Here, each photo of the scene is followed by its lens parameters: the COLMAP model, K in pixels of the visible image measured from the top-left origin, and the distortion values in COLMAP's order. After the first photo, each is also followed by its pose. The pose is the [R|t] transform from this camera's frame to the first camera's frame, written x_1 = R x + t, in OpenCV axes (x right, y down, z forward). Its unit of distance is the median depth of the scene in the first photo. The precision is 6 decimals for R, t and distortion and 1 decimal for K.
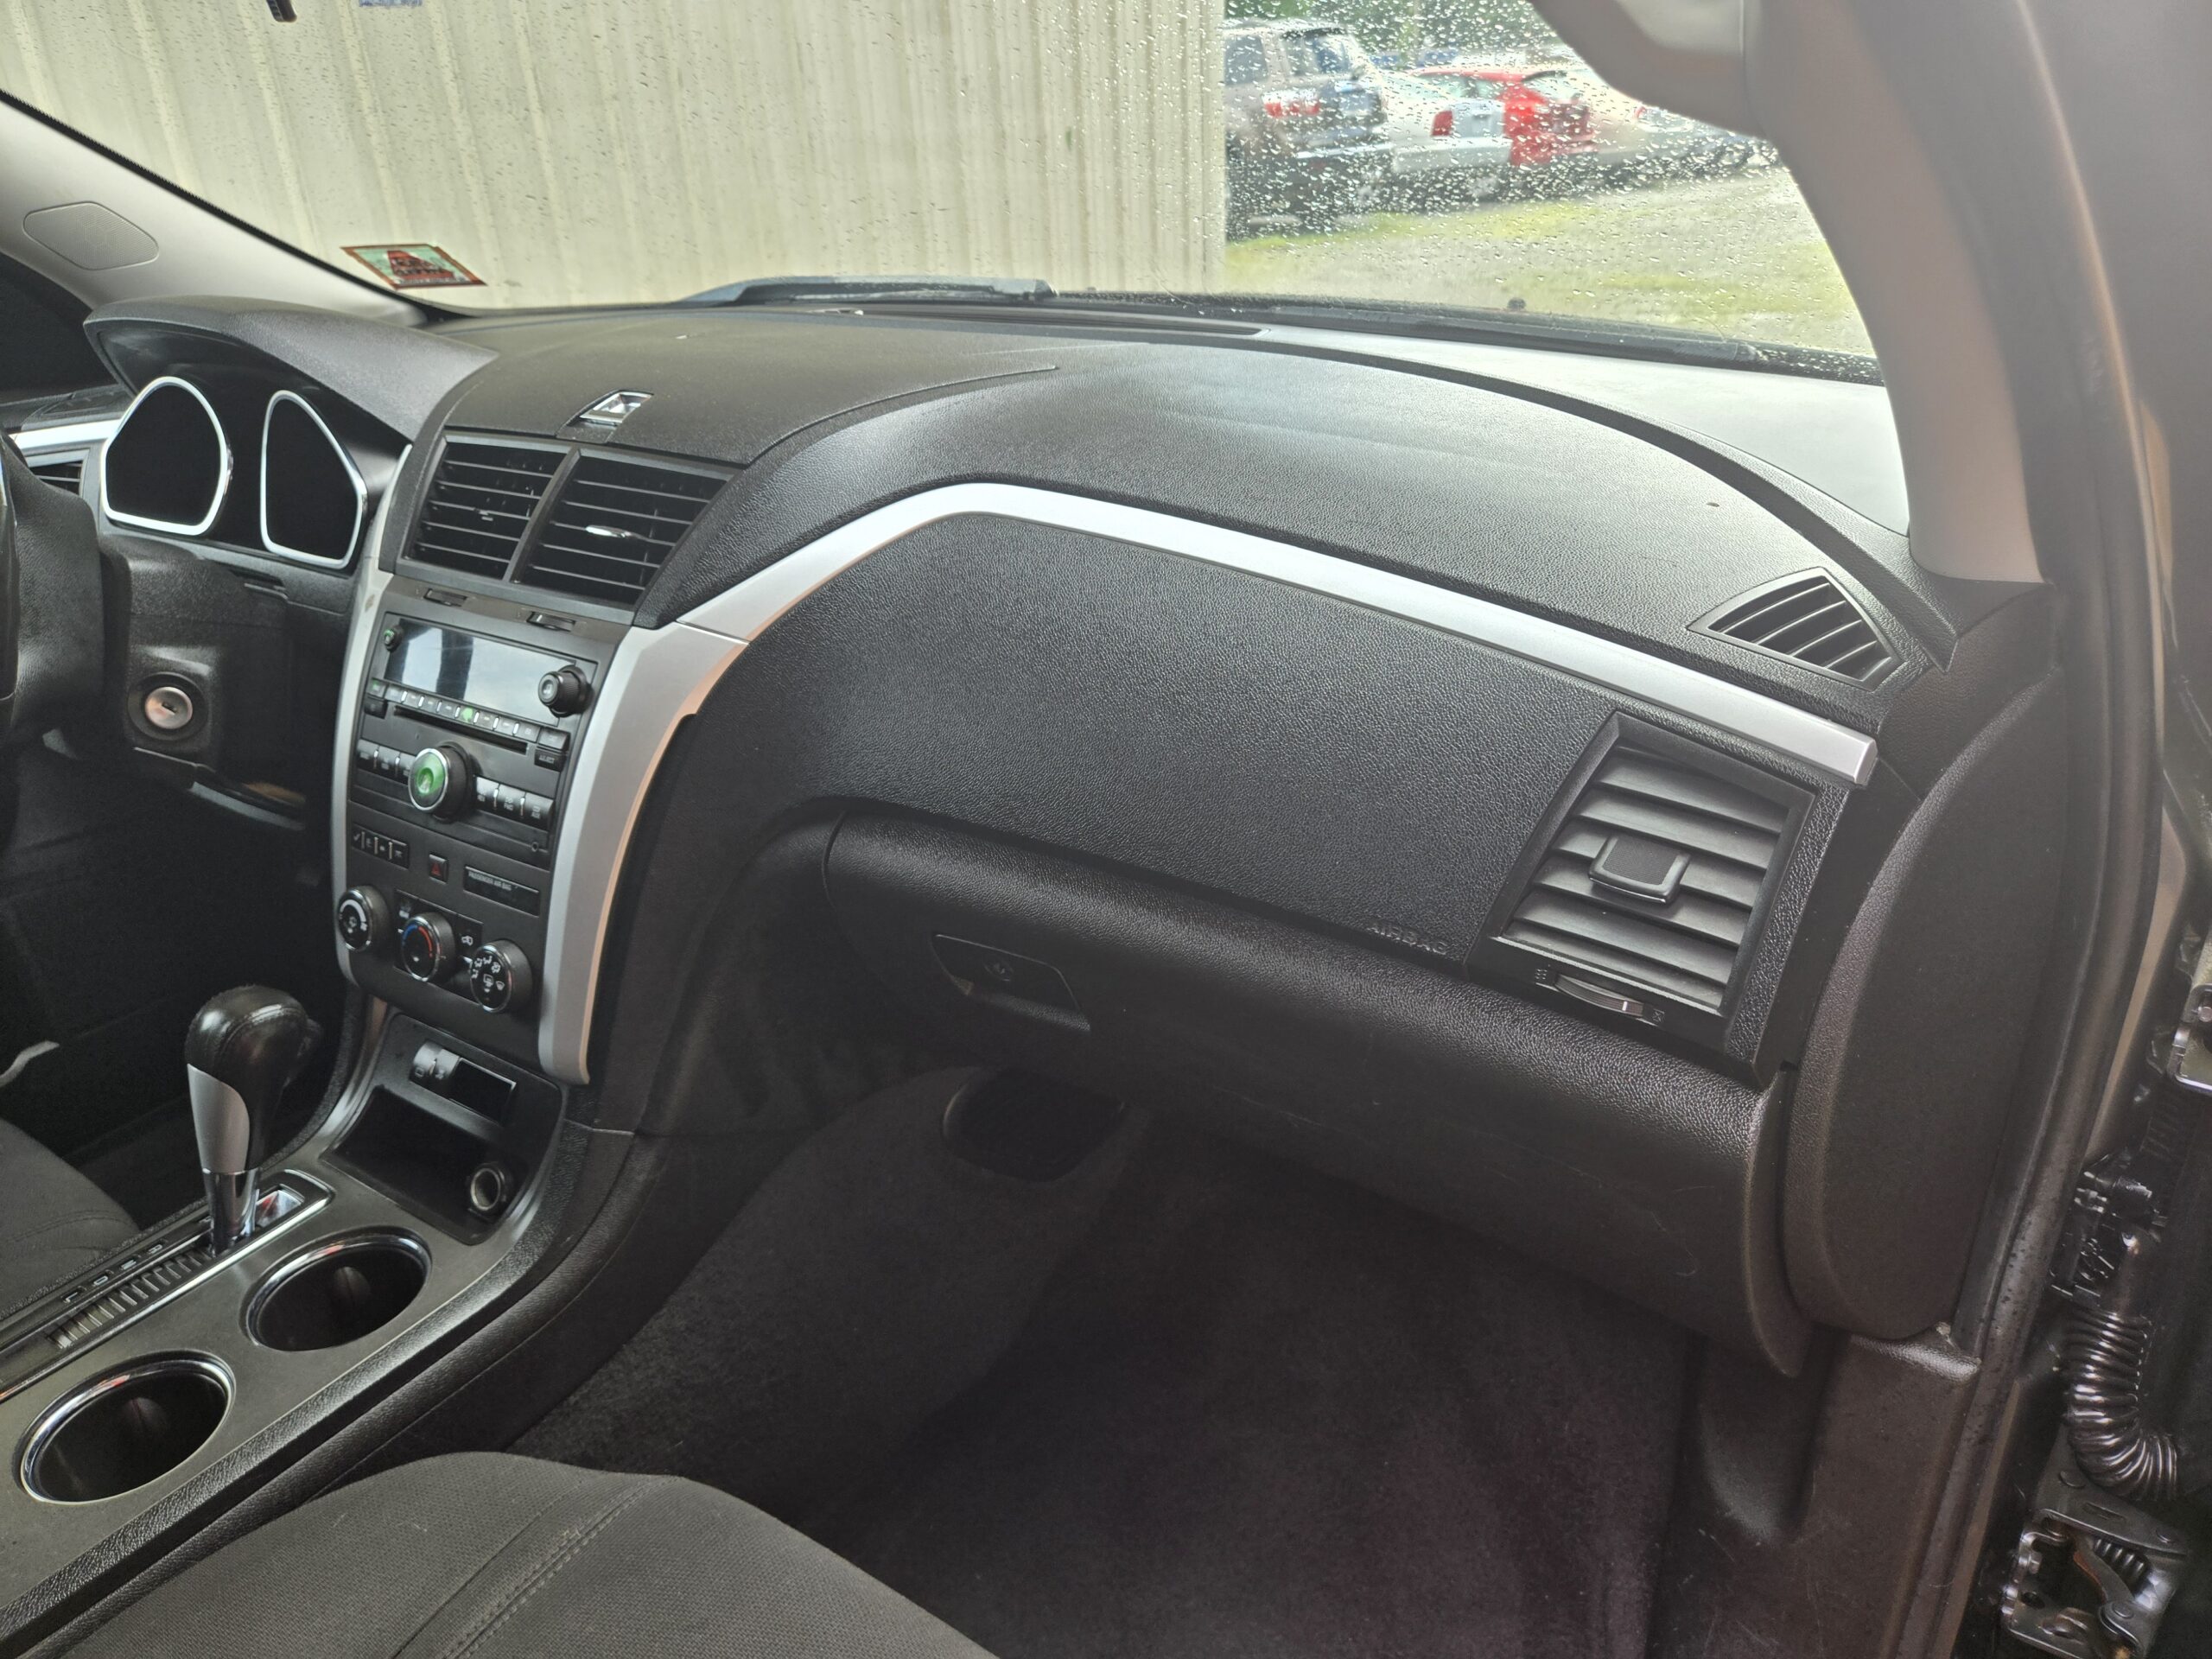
lens RADIAL K [[1493.5, 0, 1098.6], [0, 1493.5, 852.3], [0, 0, 1]] dist [0.068073, -0.065027]
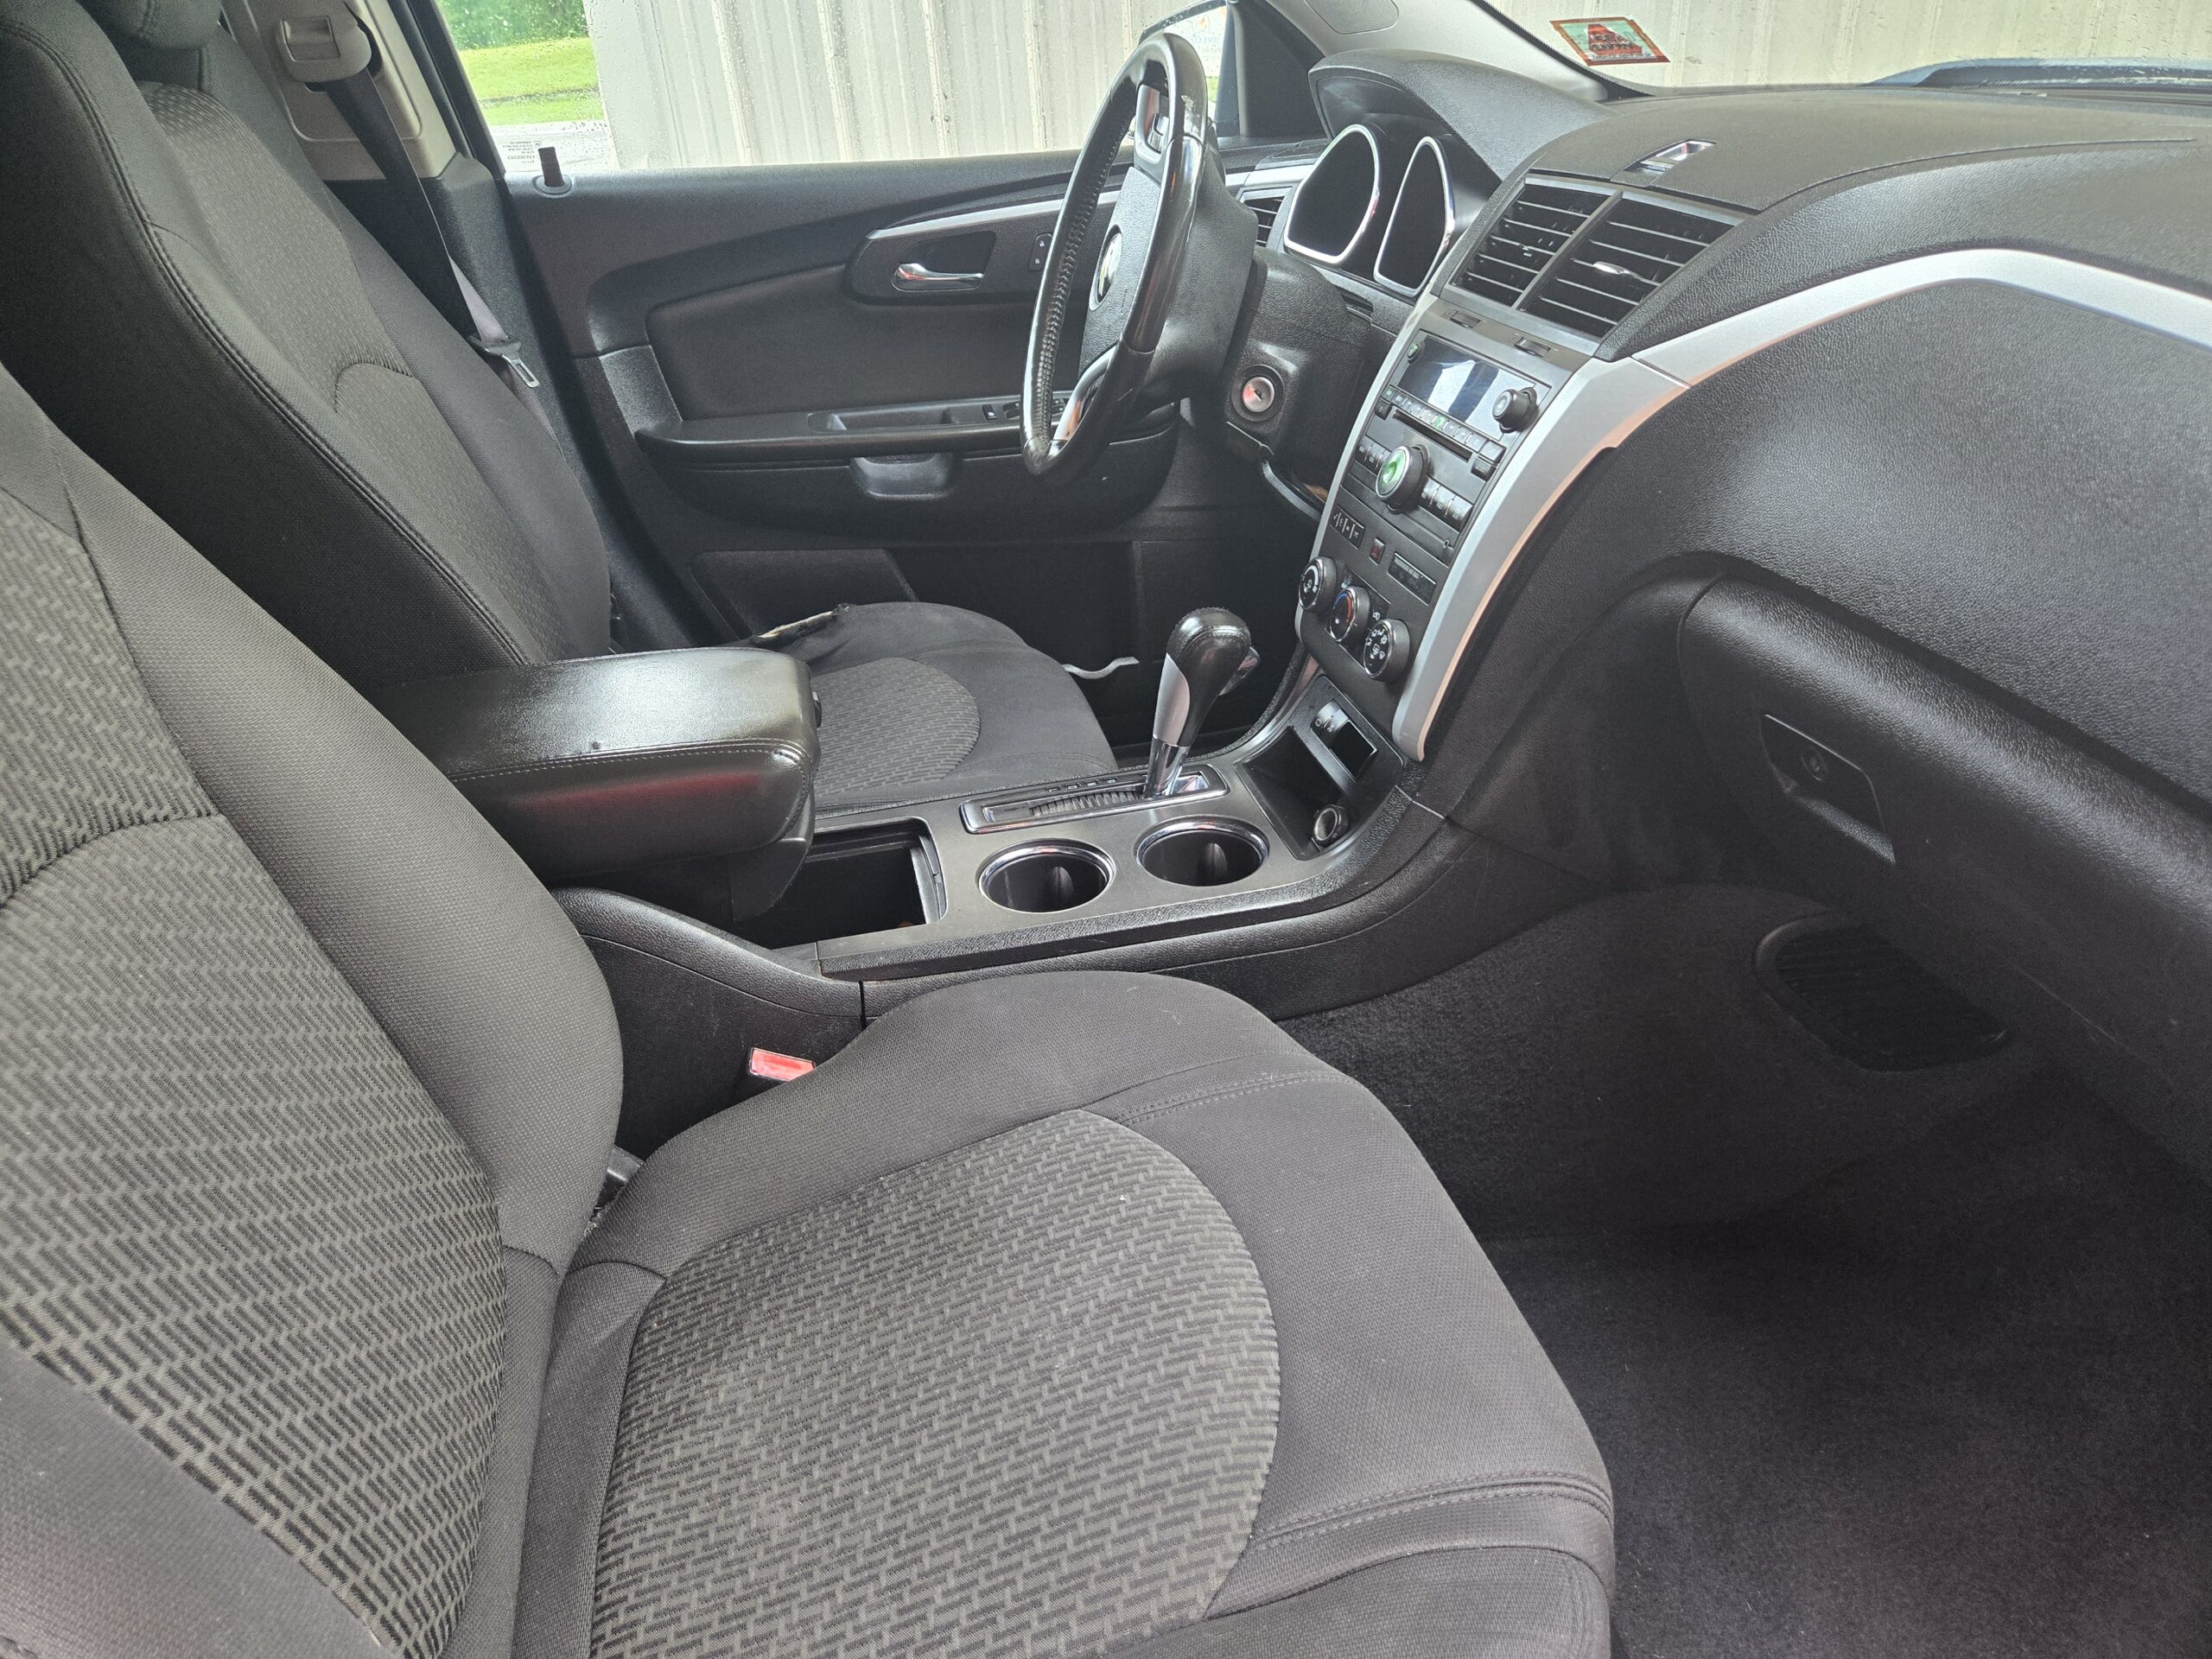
lens RADIAL K [[1489.5, 0, 1097.3], [0, 1489.5, 826.6], [0, 0, 1]] dist [0.077536, -0.061718]
pose [[0.728041, 0.335745, -0.597689, 0.171824], [-0.288050, 0.940981, 0.177714, 0.068131], [0.622081, 0.042781, 0.781783, -0.035729]]
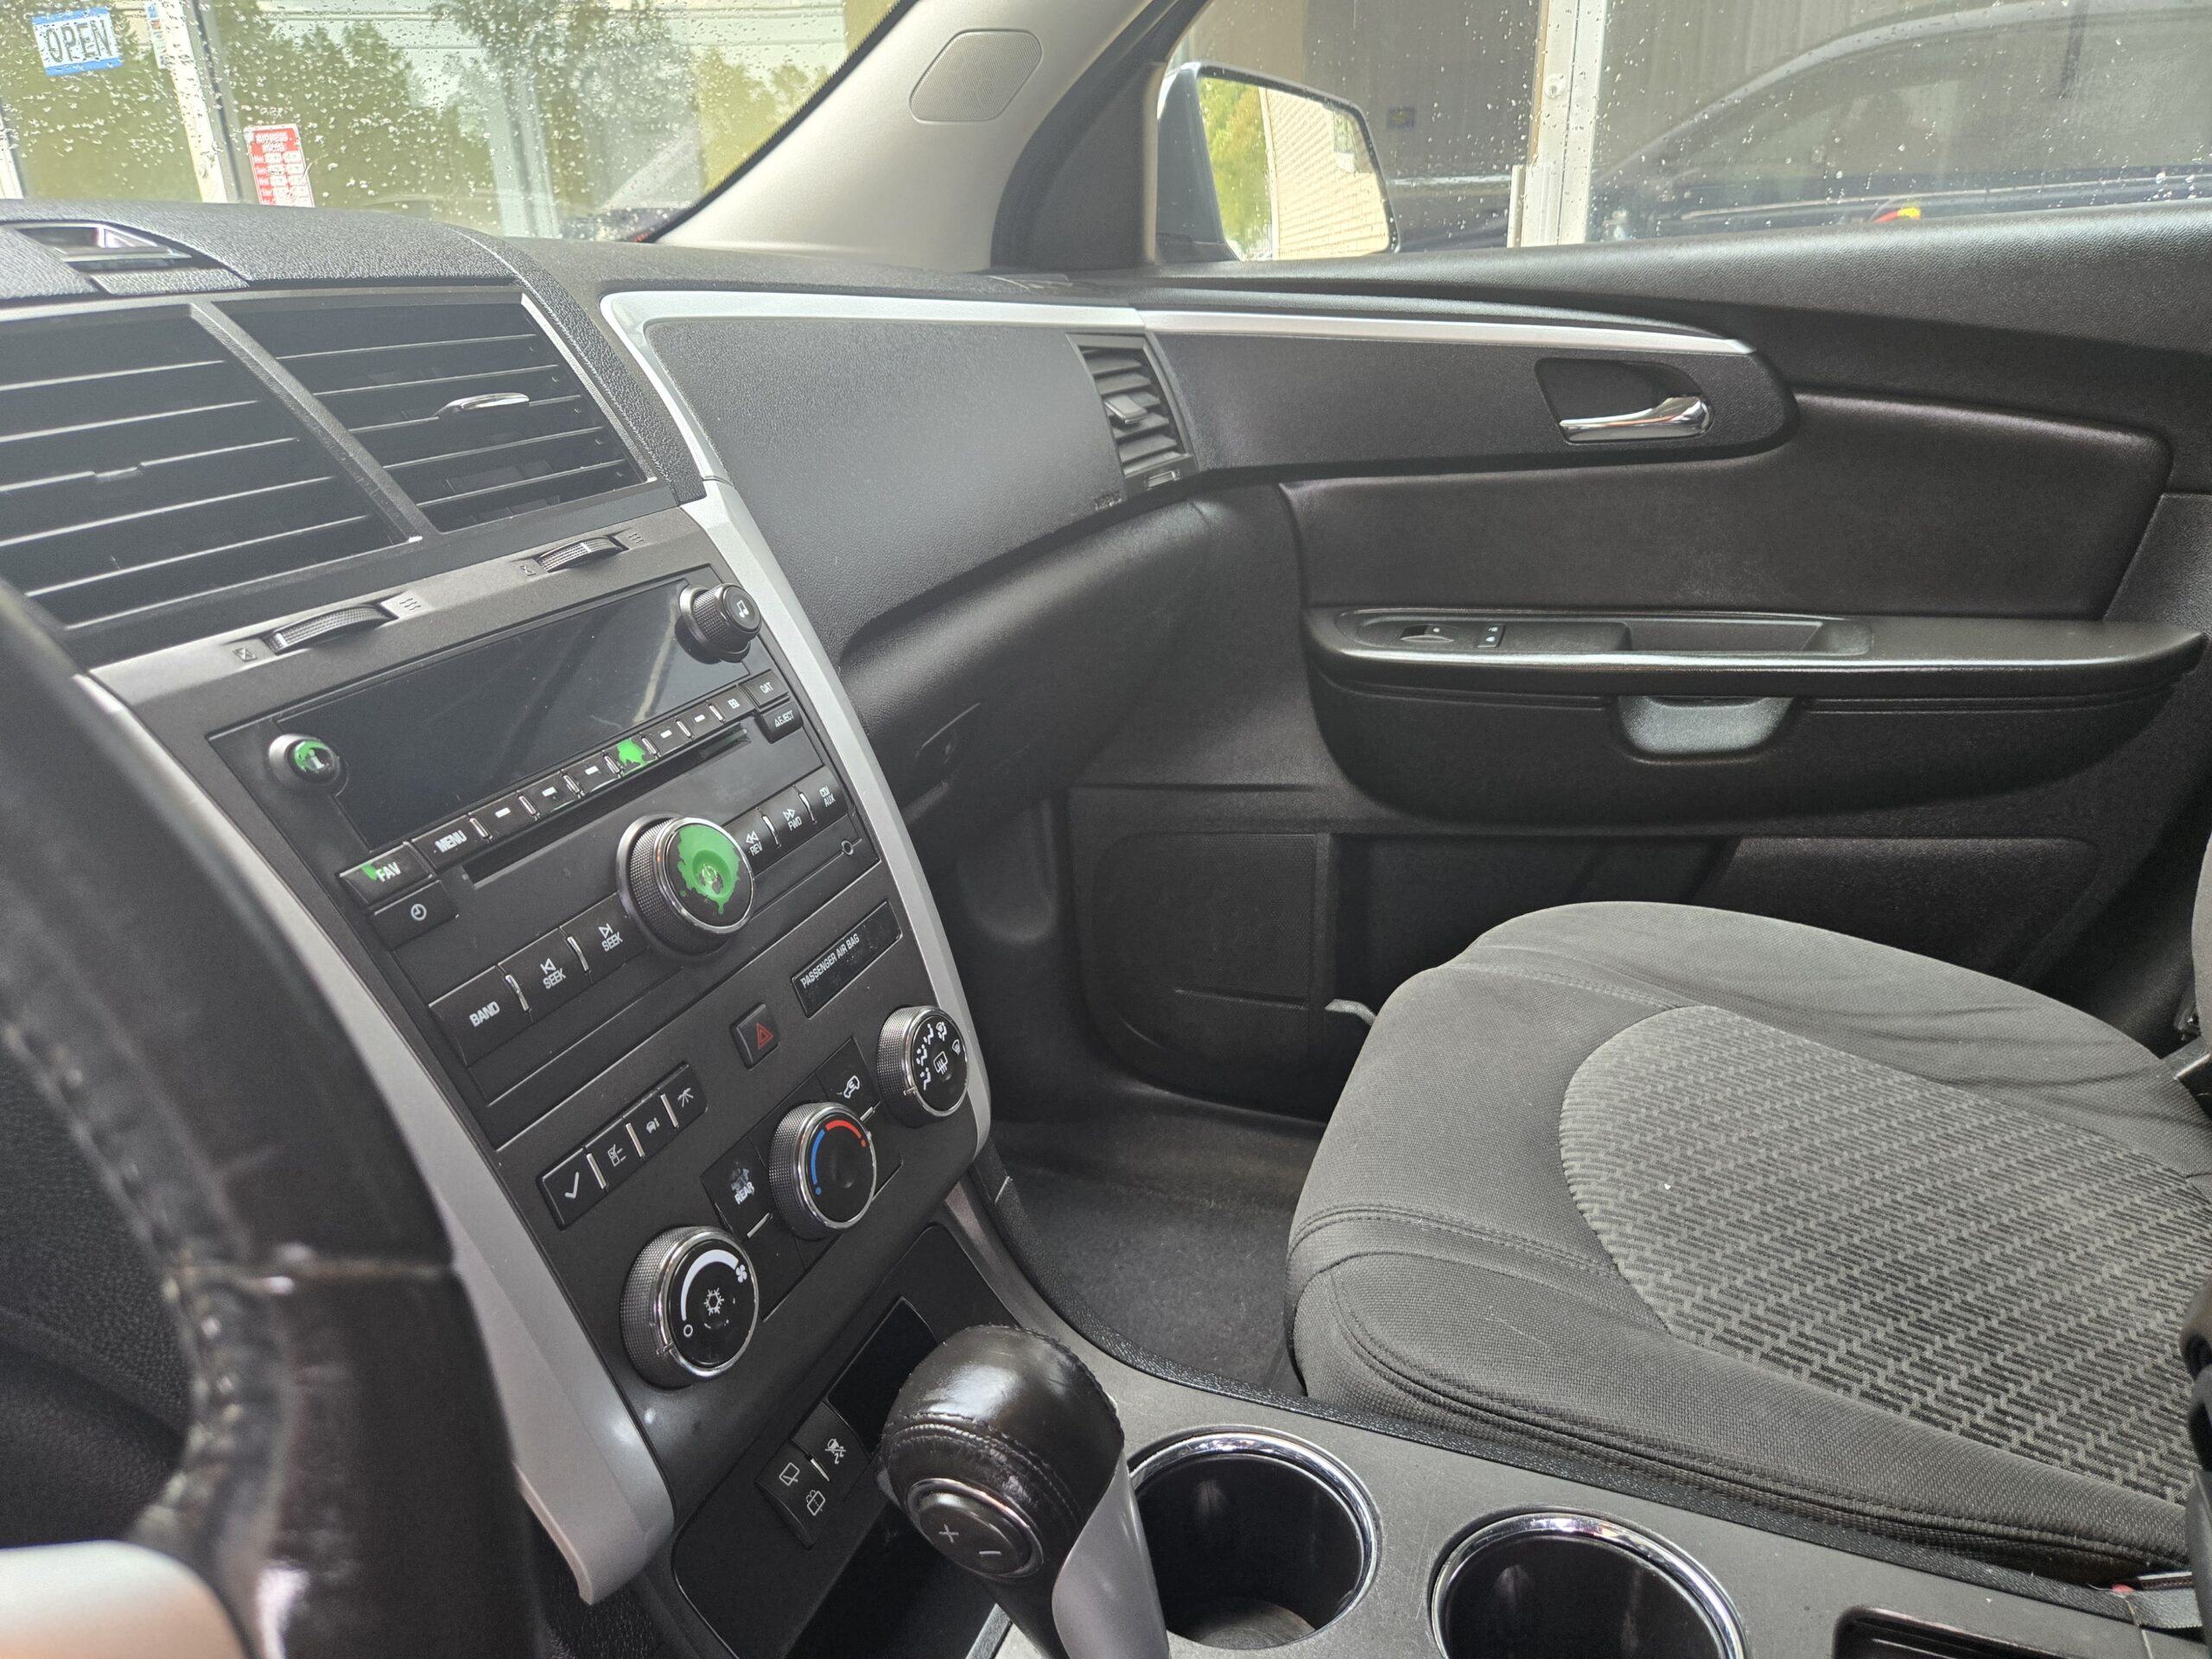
lens RADIAL K [[1540.8, 0, 1118.6], [0, 1540.8, 868.2], [0, 0, 1]] dist [0.057107, -0.001379]
pose [[-0.239701, -0.325045, 0.914816, -0.945552], [0.485600, 0.775805, 0.402890, -0.191920], [-0.840676, 0.540808, -0.028120, 0.880863]]
